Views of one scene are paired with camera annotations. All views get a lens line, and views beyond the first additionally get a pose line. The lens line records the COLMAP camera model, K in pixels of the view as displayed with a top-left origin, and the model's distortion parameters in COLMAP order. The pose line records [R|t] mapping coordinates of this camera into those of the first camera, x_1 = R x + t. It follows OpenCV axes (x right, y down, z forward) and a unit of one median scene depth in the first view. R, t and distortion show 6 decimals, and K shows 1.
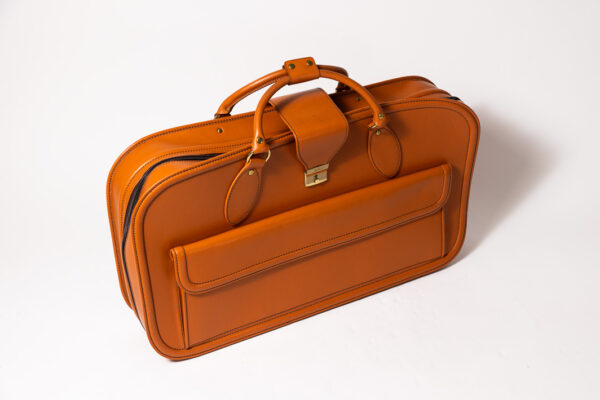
lens RADIAL K [[883.2, 0, 301.2], [0, 883.2, 200.7], [0, 0, 1]] dist [0.001111, 0.000000]
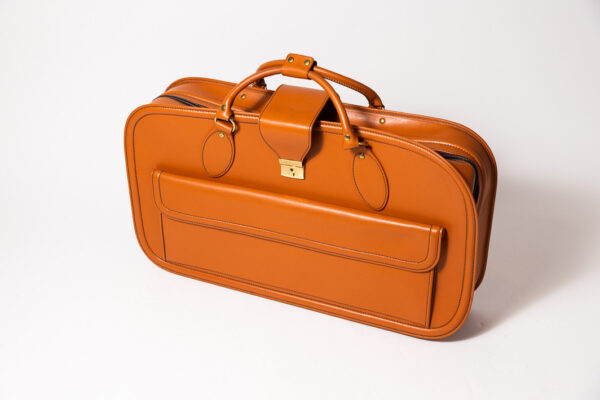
lens RADIAL K [[883.2, 0, 296.5], [0, 883.2, 202.7], [0, 0, 1]] dist [0.001111, 0.000000]
pose [[0.618131, 0.405046, -0.673685, 0.731474], [-0.408892, 0.897631, 0.164518, -0.165011], [0.671357, 0.173771, 0.720474, 0.273577]]
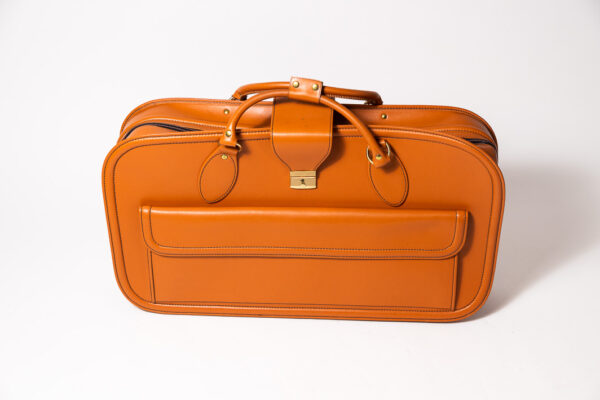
lens RADIAL K [[883.2, 0, 293.5], [0, 883.2, 202.5], [0, 0, 1]] dist [0.001111, 0.000000]
pose [[0.854693, 0.286679, -0.432799, 0.442283], [-0.278044, 0.956826, 0.084703, -0.084668], [0.438396, 0.047942, 0.897502, 0.118372]]
